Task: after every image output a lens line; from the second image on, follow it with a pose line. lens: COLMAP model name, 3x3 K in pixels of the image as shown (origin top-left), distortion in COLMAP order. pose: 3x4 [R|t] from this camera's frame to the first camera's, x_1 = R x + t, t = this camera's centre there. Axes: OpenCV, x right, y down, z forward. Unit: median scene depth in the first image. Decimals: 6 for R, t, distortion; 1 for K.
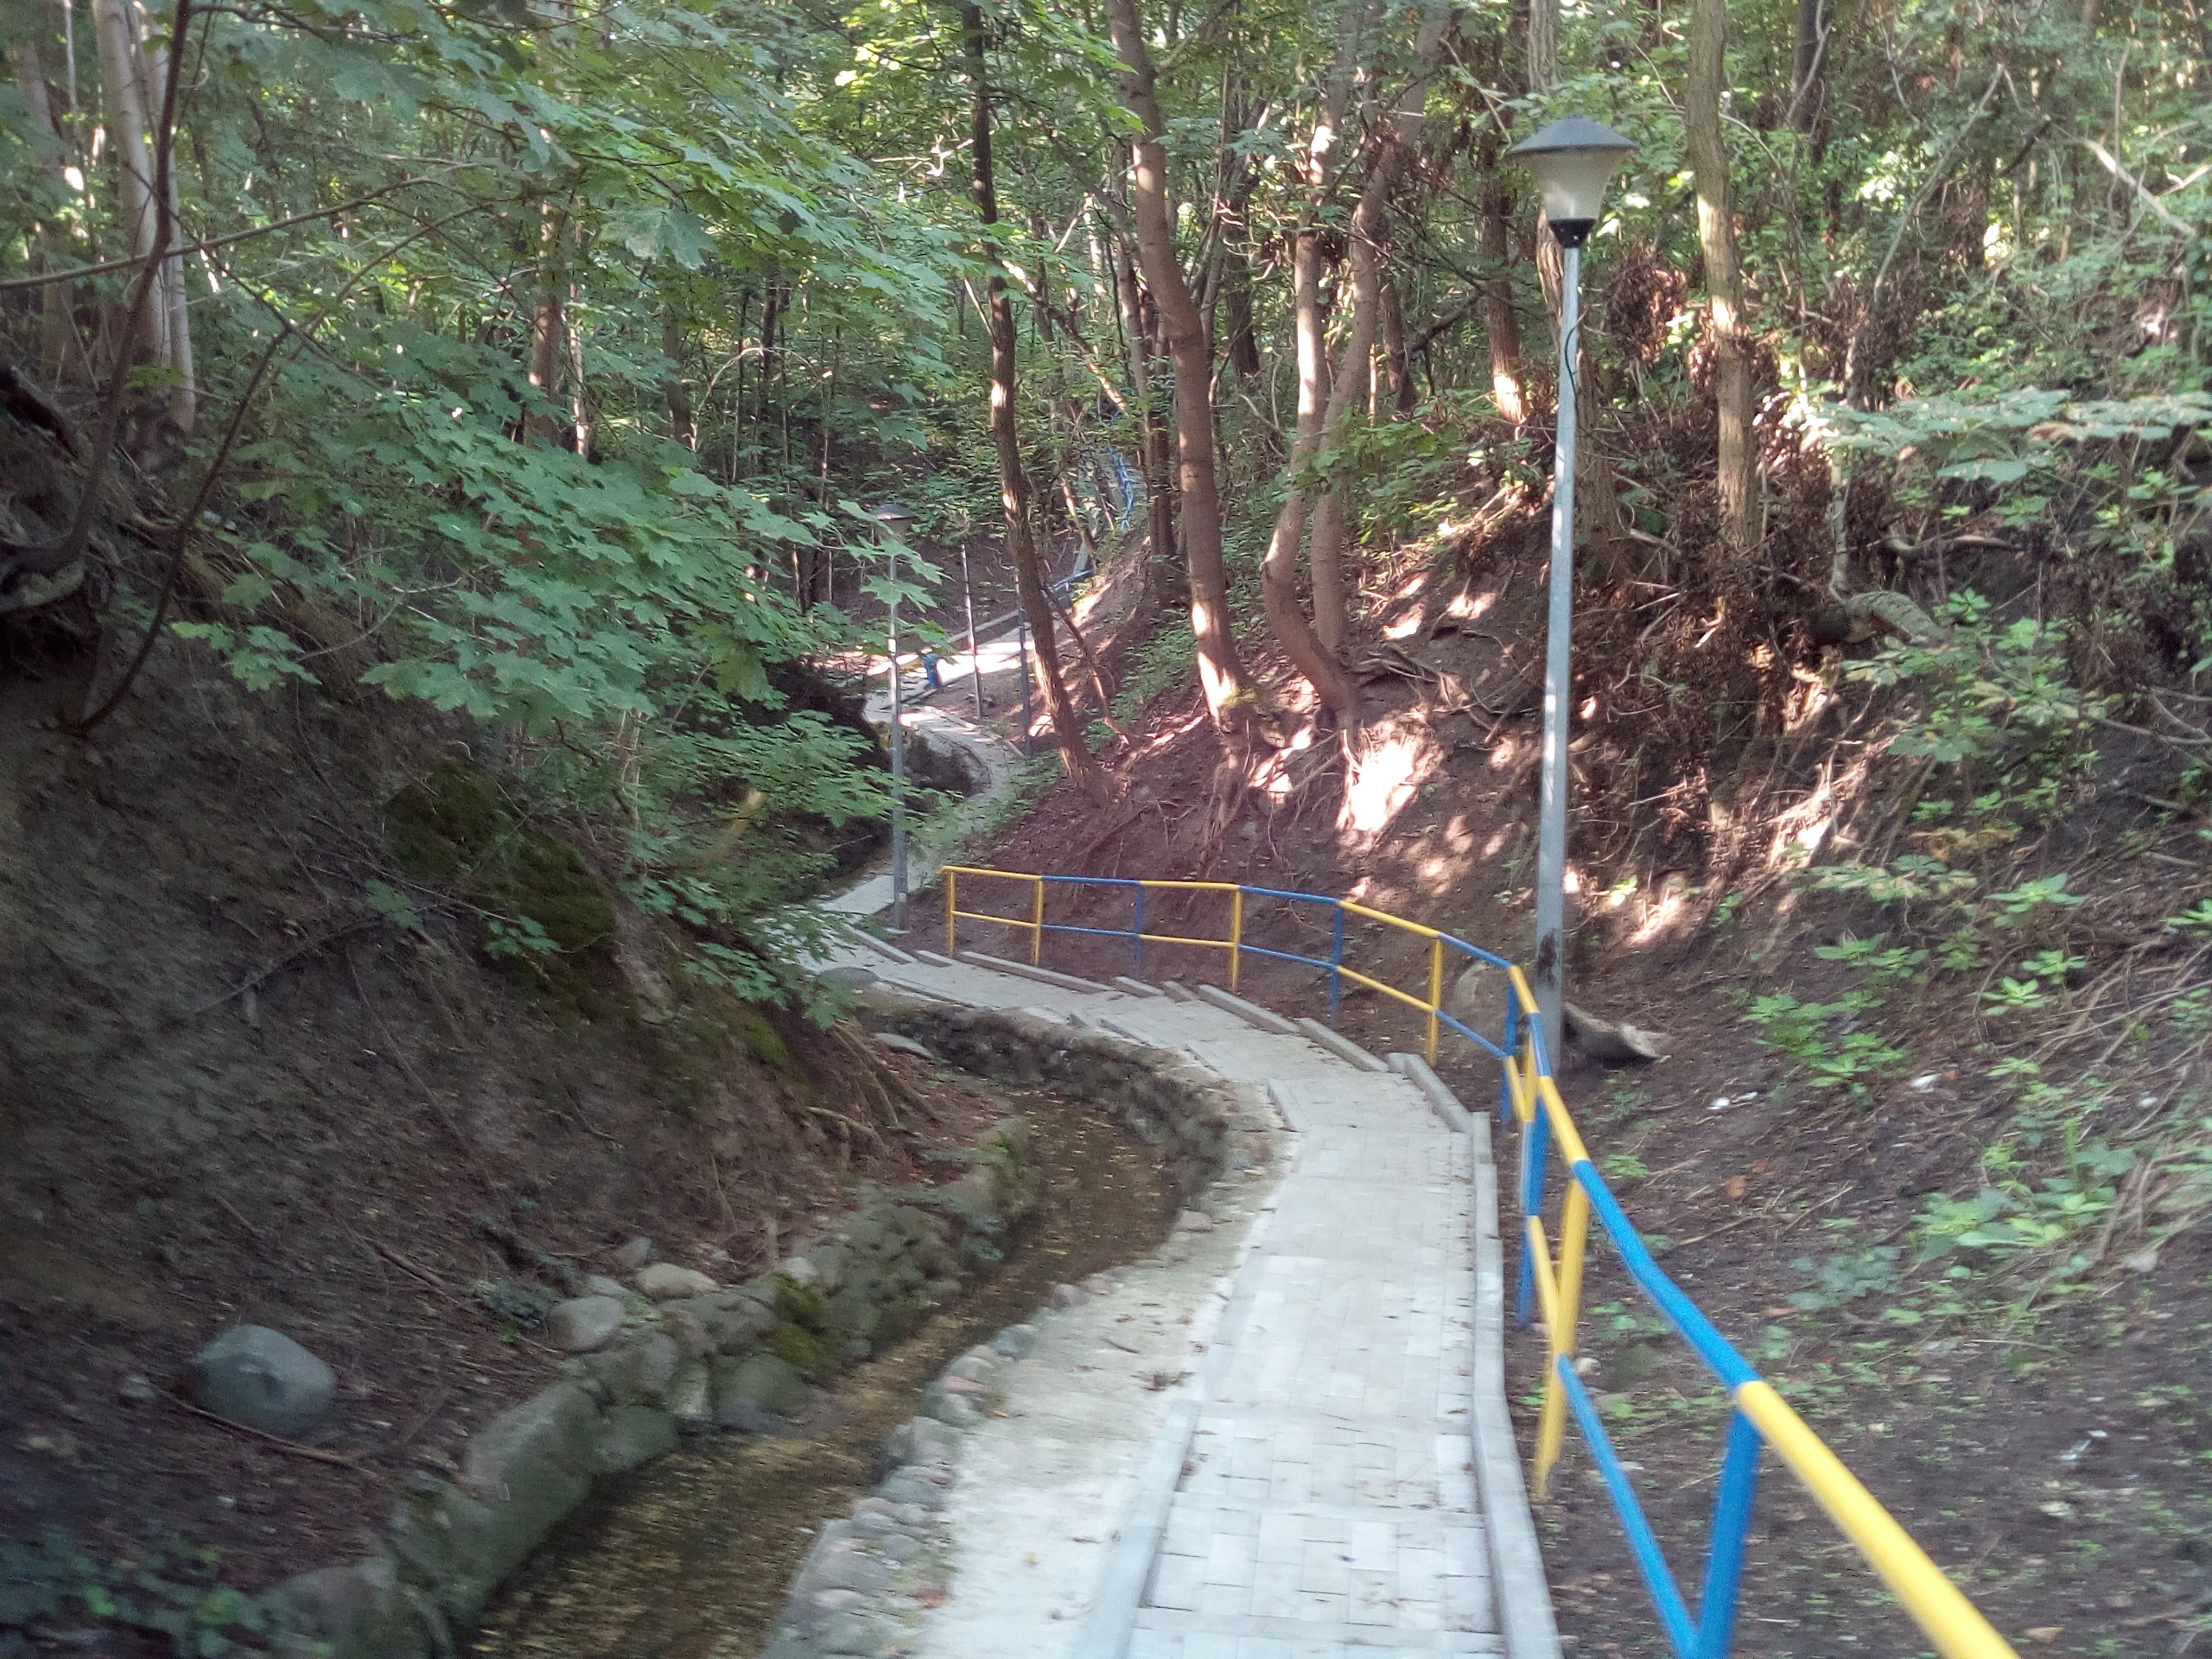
lens RADIAL K [[1885.9, 0, 1106.0], [0, 1885.9, 829.5], [0, 0, 1]] dist [0.003924, -0.134617]
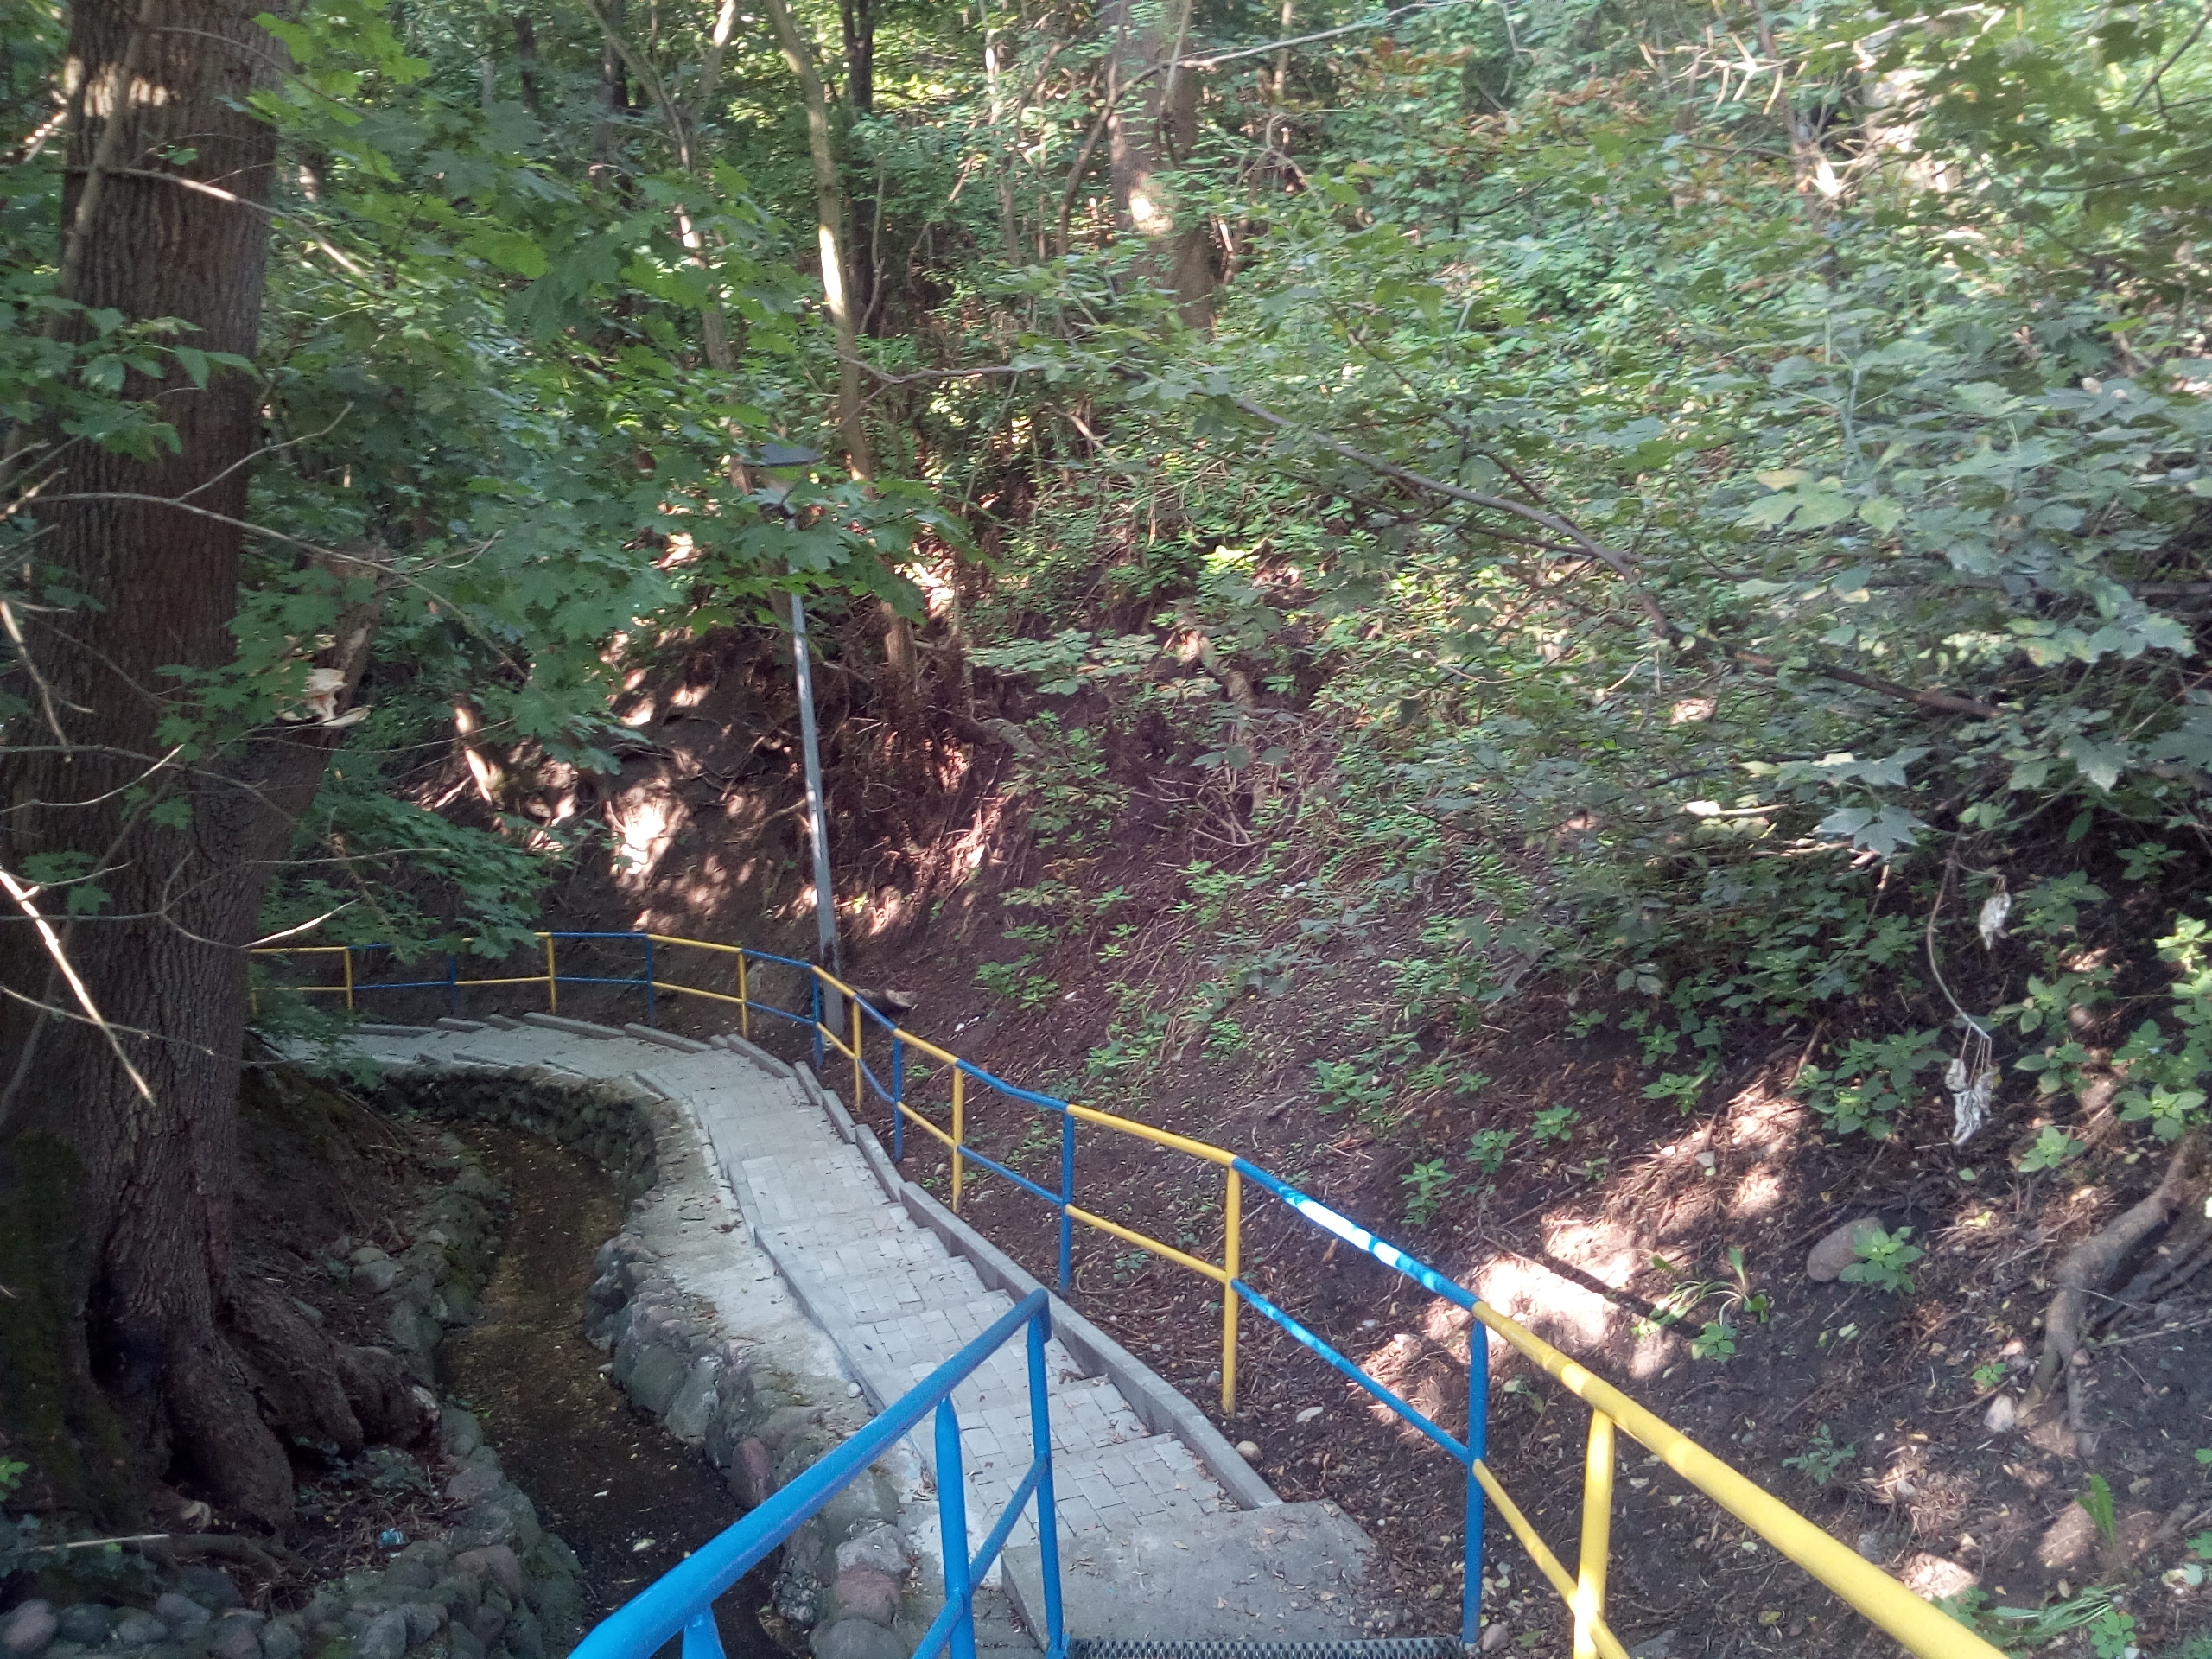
lens RADIAL K [[1885.9, 0, 1106.0], [0, 1885.9, 829.5], [0, 0, 1]] dist [0.003924, -0.134617]
pose [[0.878439, -0.142970, 0.455966, -0.185339], [0.132446, 0.989655, 0.055148, -0.064858], [-0.459134, 0.011947, 0.888287, -0.352157]]
